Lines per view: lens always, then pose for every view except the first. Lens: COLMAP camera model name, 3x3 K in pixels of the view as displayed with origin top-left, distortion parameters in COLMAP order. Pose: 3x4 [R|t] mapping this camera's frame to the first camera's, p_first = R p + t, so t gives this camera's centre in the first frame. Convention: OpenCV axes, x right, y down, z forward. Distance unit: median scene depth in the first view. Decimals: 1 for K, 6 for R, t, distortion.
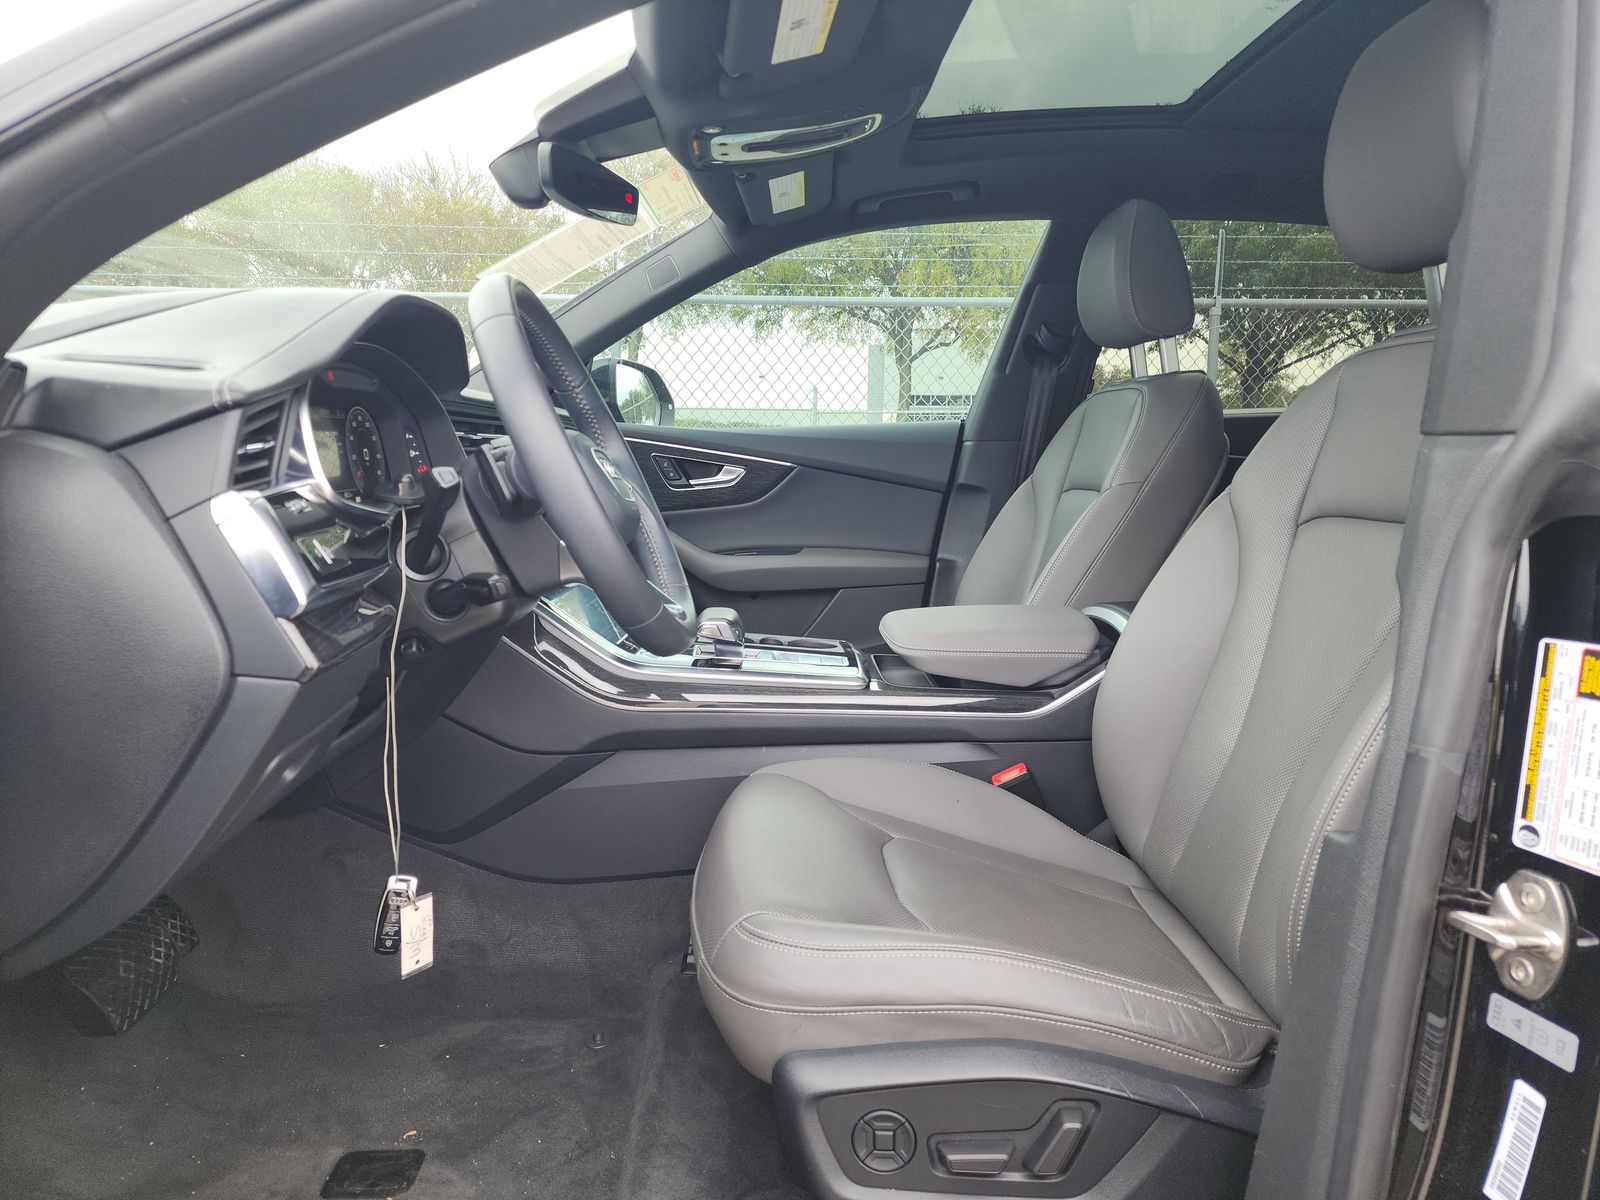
lens RADIAL K [[1090.1, 0, 766.4], [0, 1090.1, 611.9], [0, 0, 1]] dist [0.061056, 0.001259]
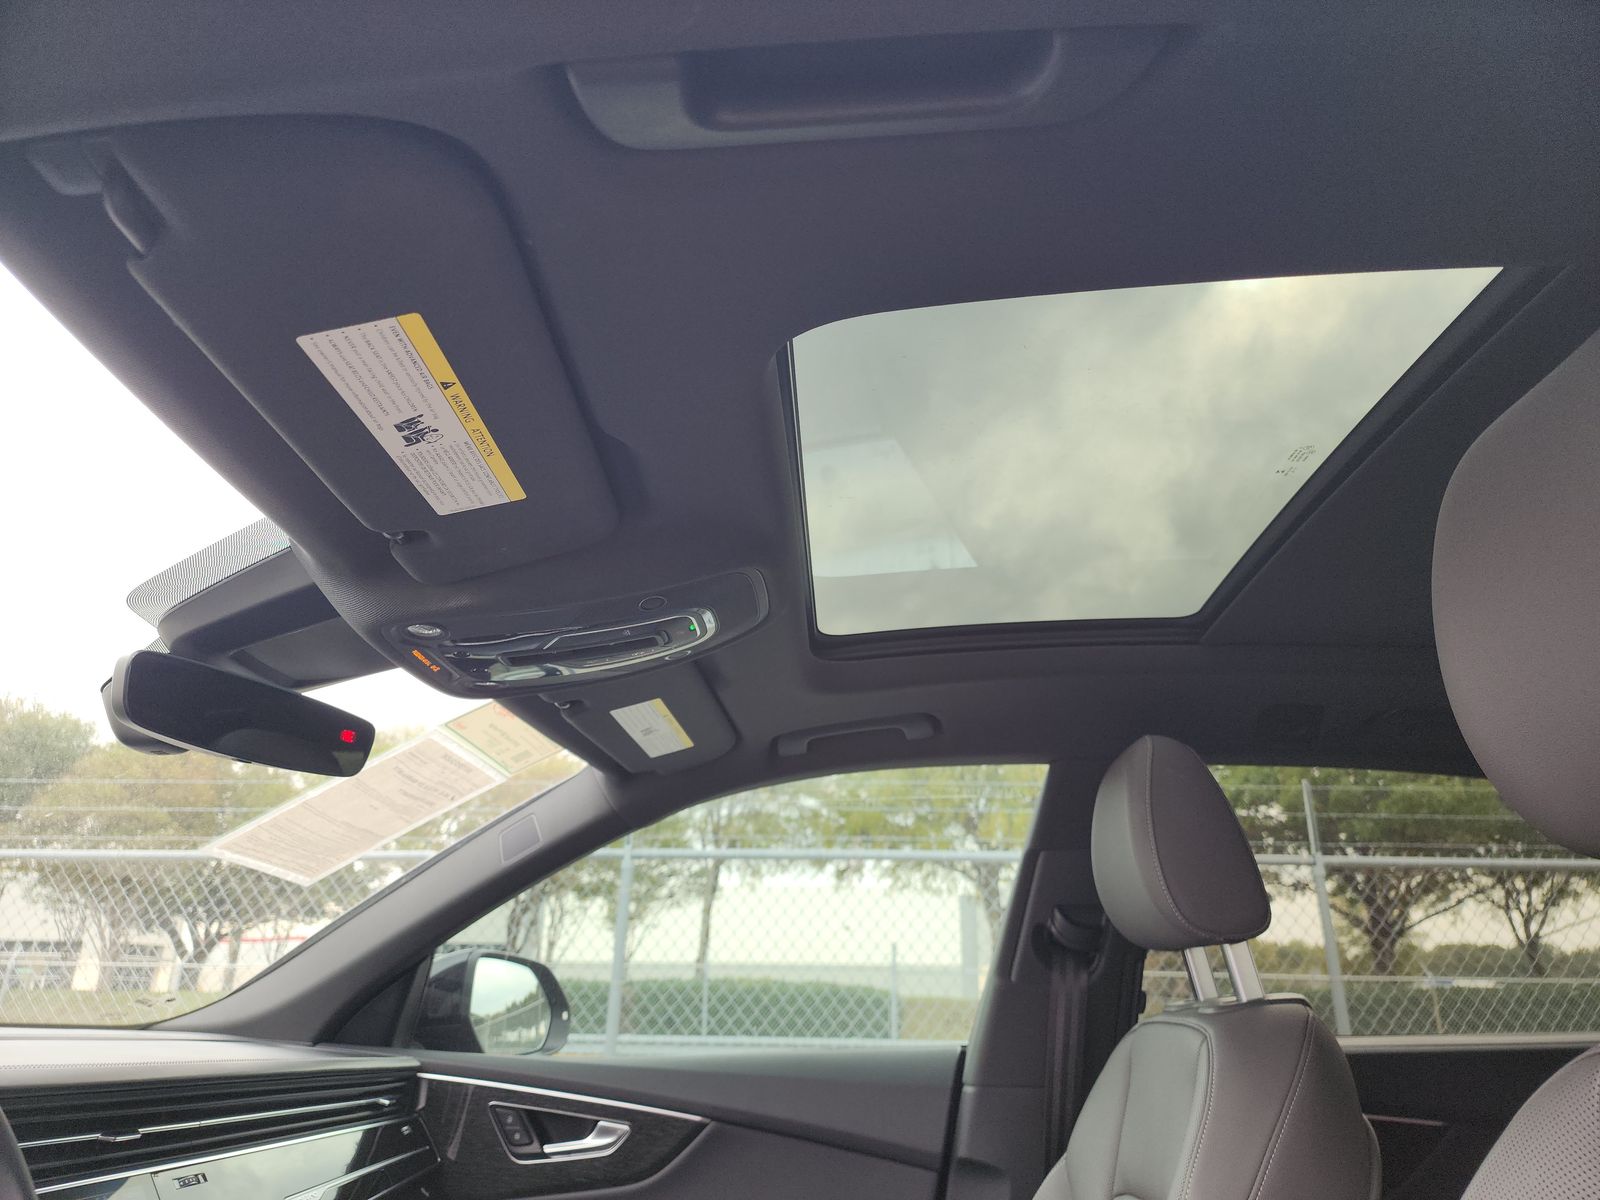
lens RADIAL K [[1093.5, 0, 800.0], [0, 1093.5, 600.0], [0, 0, 1]] dist [0.002515, -0.000257]
pose [[0.997992, -0.020264, -0.060014, 0.127756], [-0.010997, 0.877634, -0.479205, -0.095179], [0.062380, 0.478902, 0.875649, 0.283055]]
